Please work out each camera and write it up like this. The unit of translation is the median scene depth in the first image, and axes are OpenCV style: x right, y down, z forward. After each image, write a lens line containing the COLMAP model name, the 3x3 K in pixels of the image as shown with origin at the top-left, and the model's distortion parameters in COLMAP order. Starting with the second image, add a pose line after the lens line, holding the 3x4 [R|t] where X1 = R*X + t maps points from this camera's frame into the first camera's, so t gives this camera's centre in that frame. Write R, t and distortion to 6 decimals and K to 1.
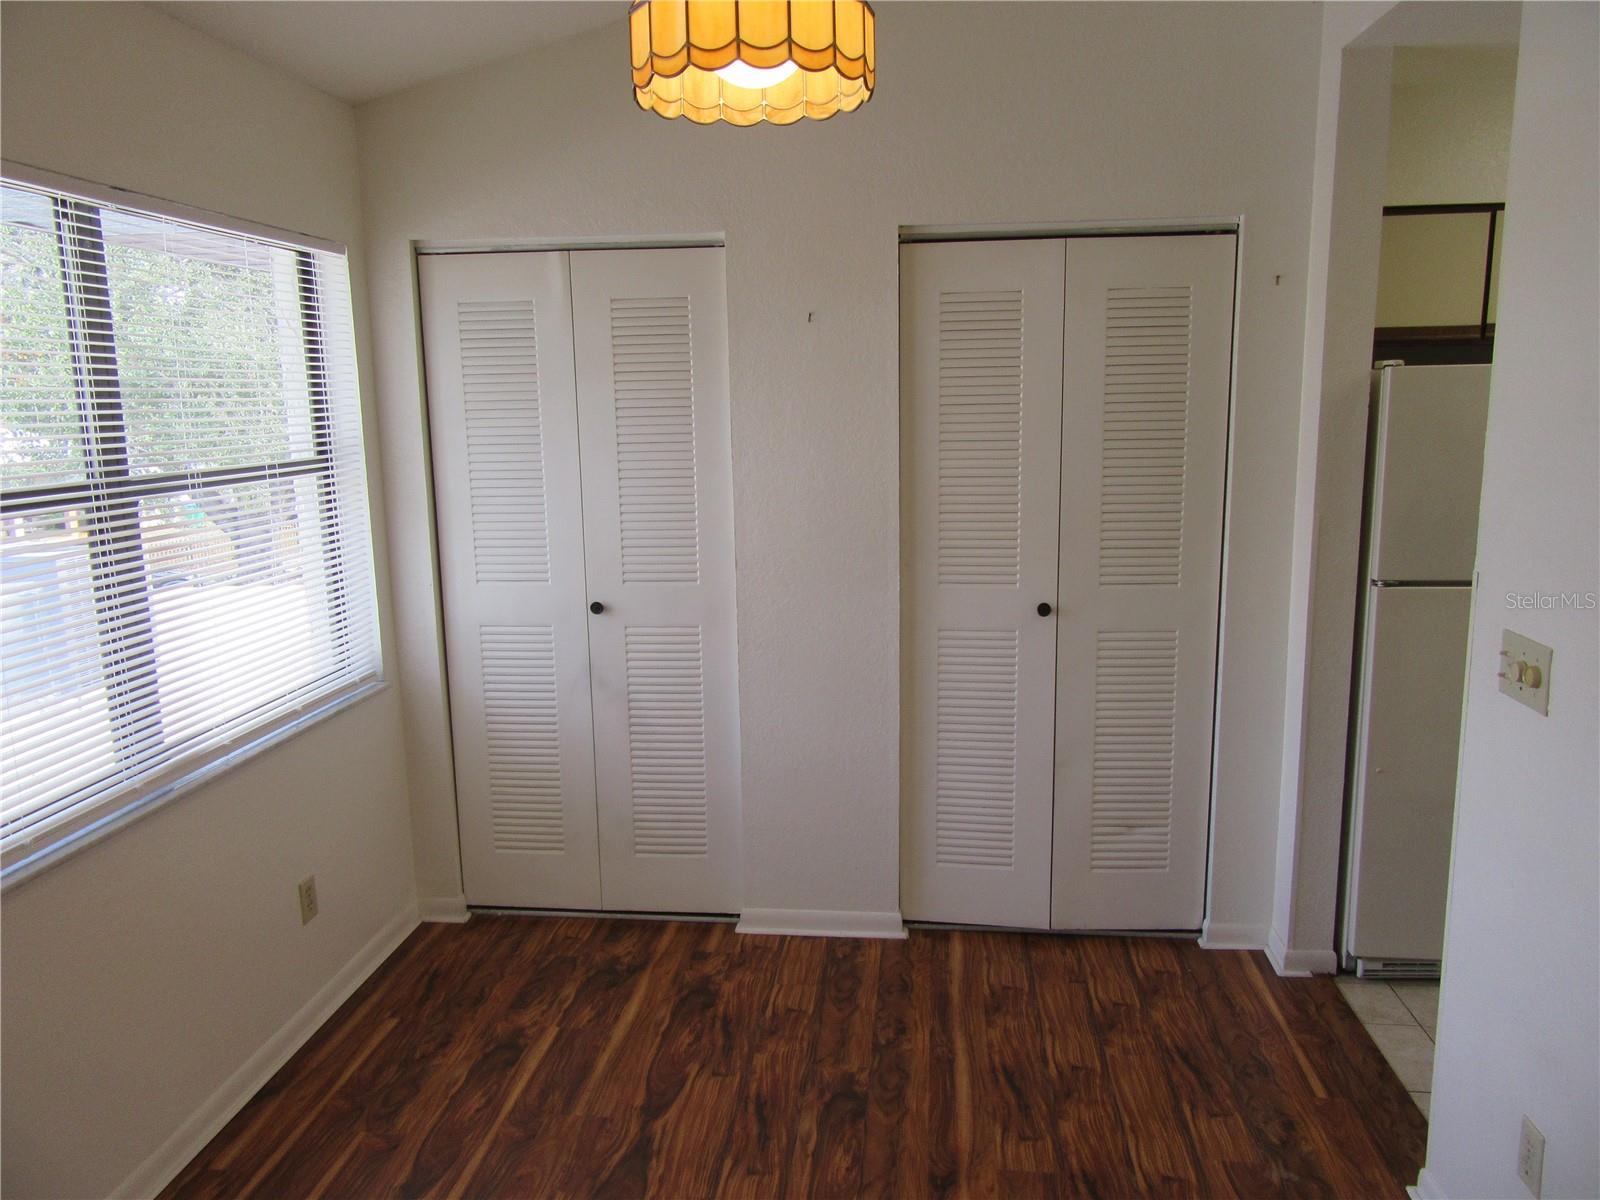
lens RADIAL K [[1186.1, 0, 793.6], [0, 1186.1, 602.4], [0, 0, 1]] dist [-0.002281, 0.001877]
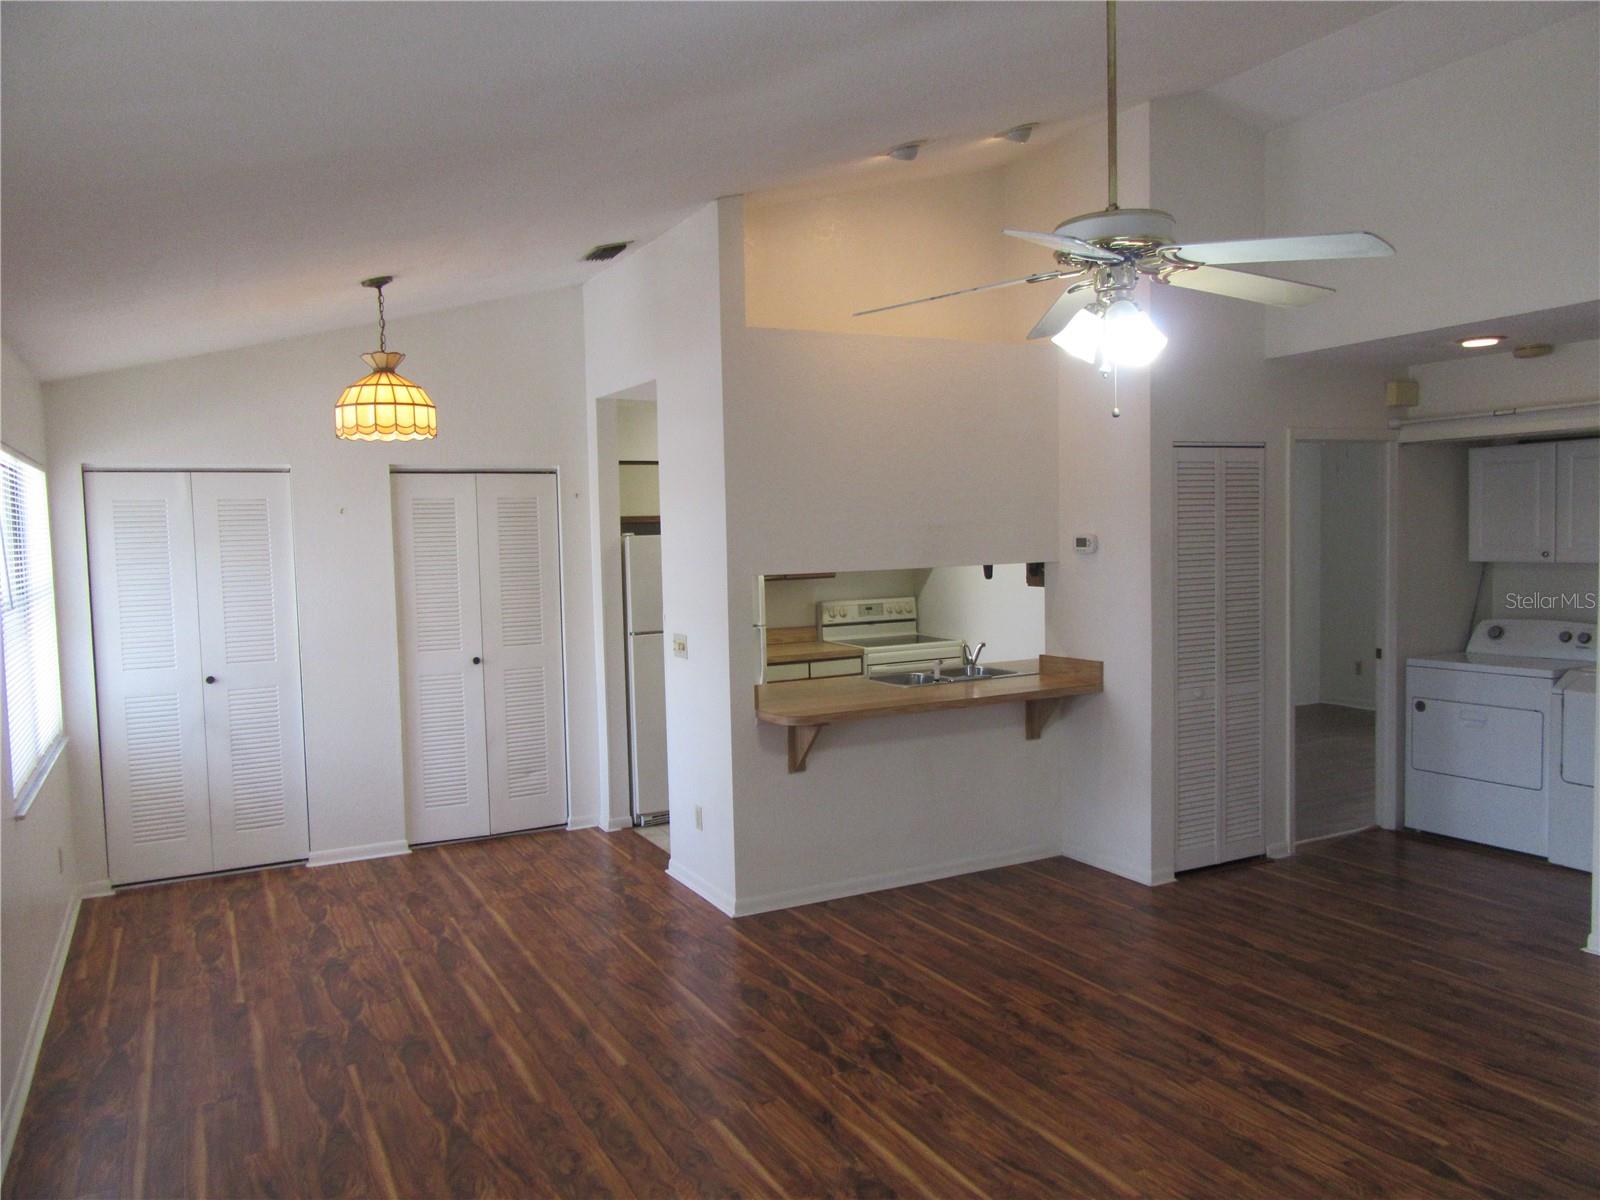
lens RADIAL K [[1196.8, 0, 798.4], [0, 1196.8, 599.0], [0, 0, 1]] dist [0.005129, -0.000674]
pose [[0.828963, -0.036508, 0.558111, -0.447107], [0.107444, 0.989676, -0.094849, 0.150966], [-0.548886, 0.138592, 0.824328, -0.921907]]
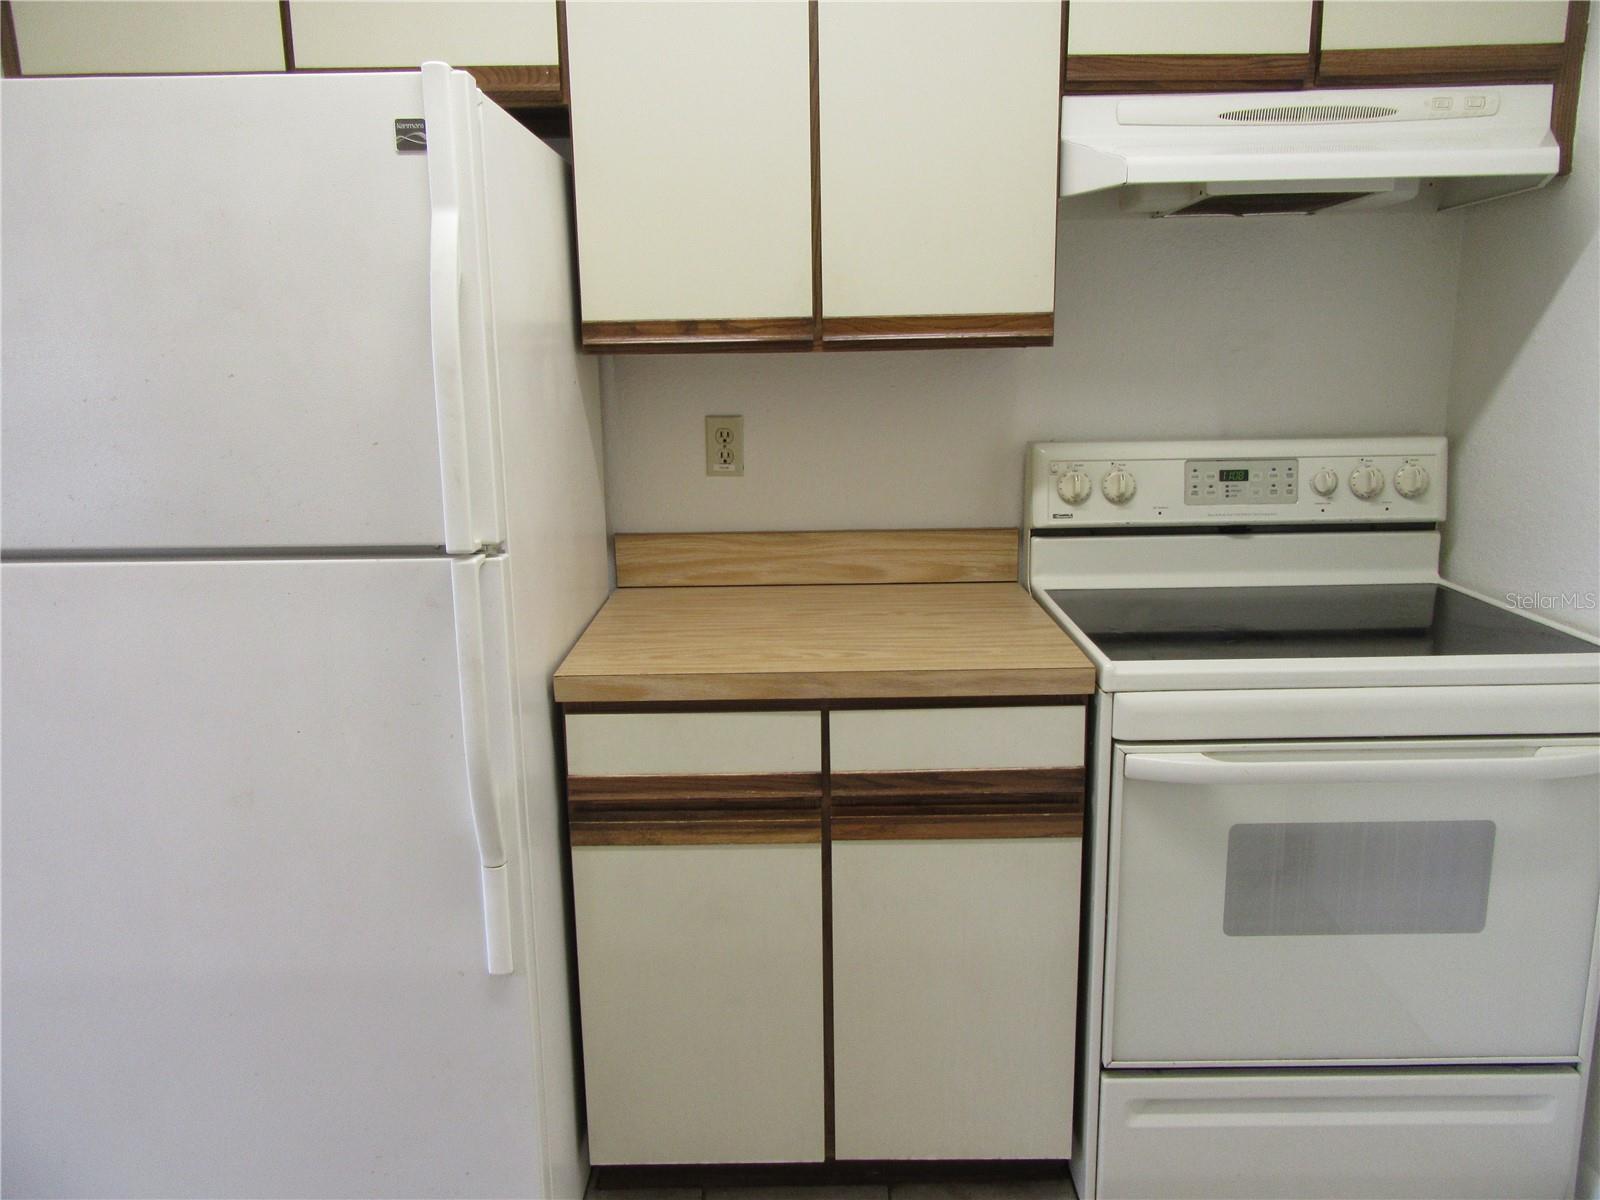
lens RADIAL K [[1186.1, 0, 793.6], [0, 1186.1, 602.4], [0, 0, 1]] dist [-0.002281, 0.001877]
pose [[0.994297, -0.020221, 0.104709, 0.767736], [0.017541, 0.999496, 0.026450, -0.003619], [-0.105191, -0.024462, 0.994151, 0.447602]]
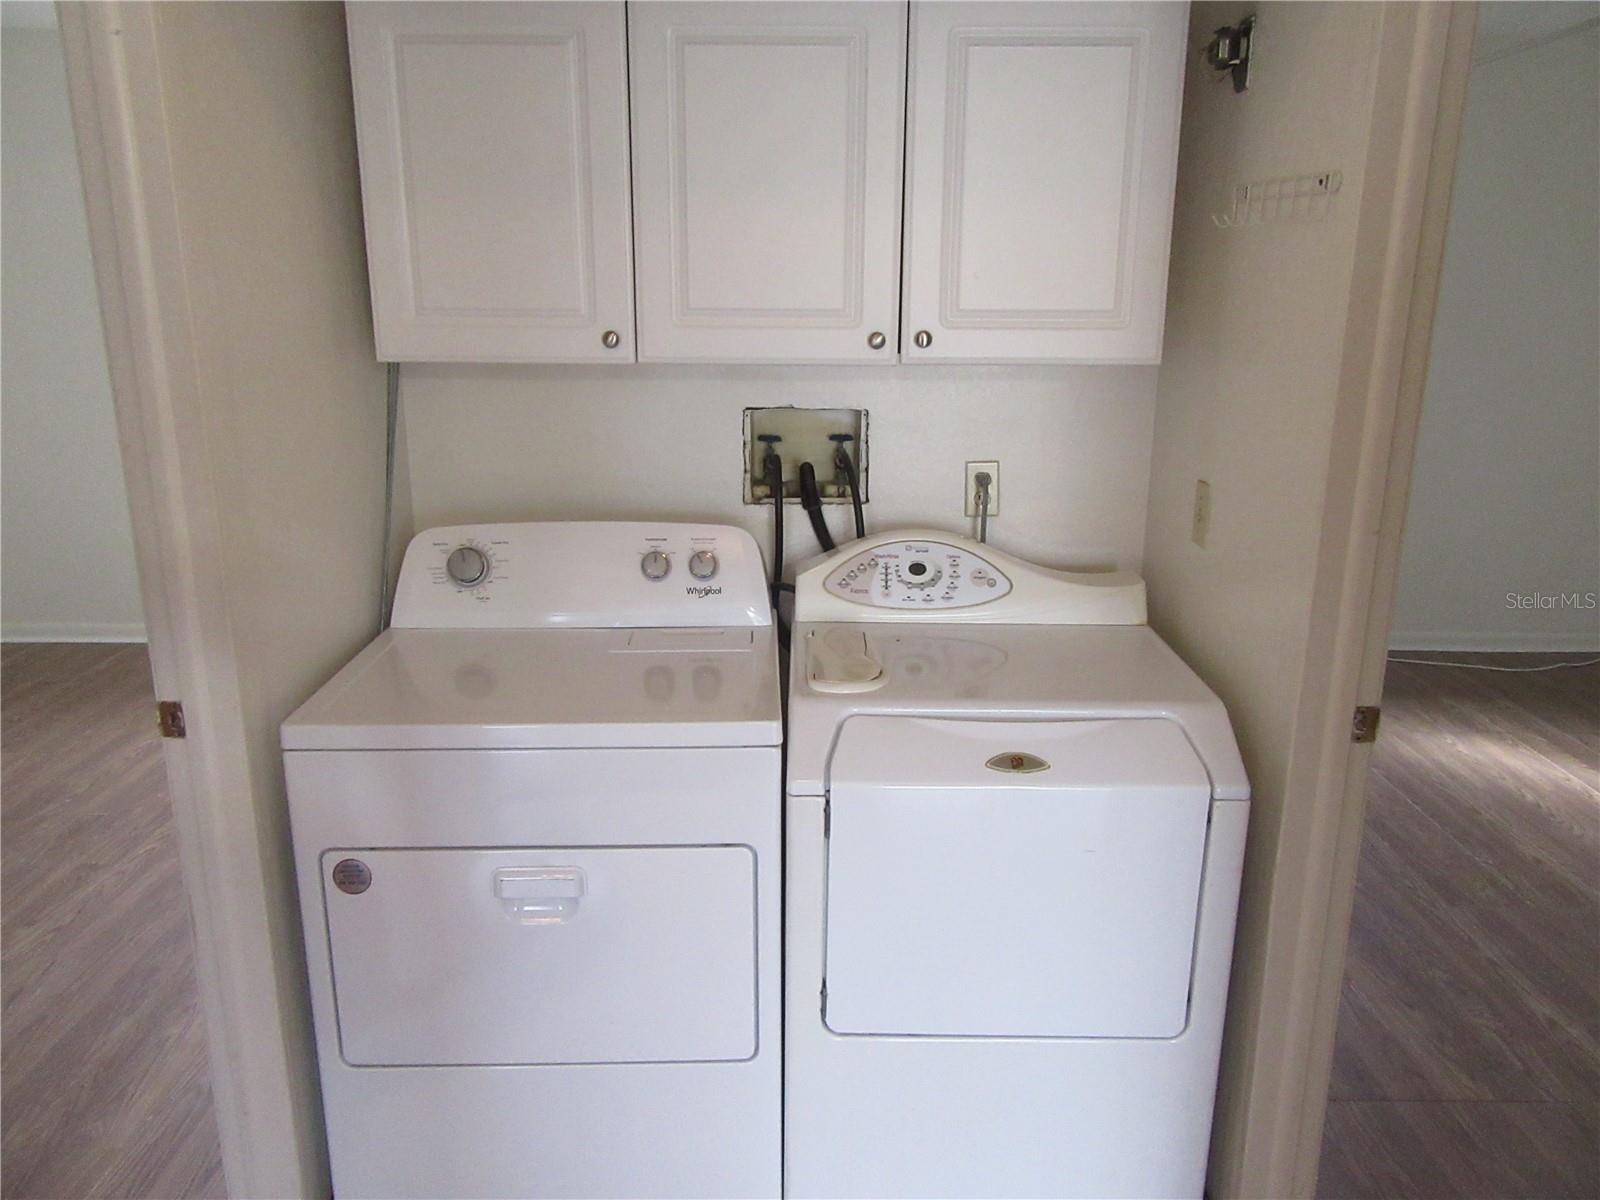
lens RADIAL K [[1178.6, 0, 800.0], [0, 1178.6, 600.0], [0, 0, 1]] dist [-0.005641, 0.002824]
pose [[-0.110538, -0.246164, 0.962904, 0.885621], [0.170138, 0.949853, 0.262358, 0.016984], [-0.979201, 0.192827, -0.063113, -0.081352]]
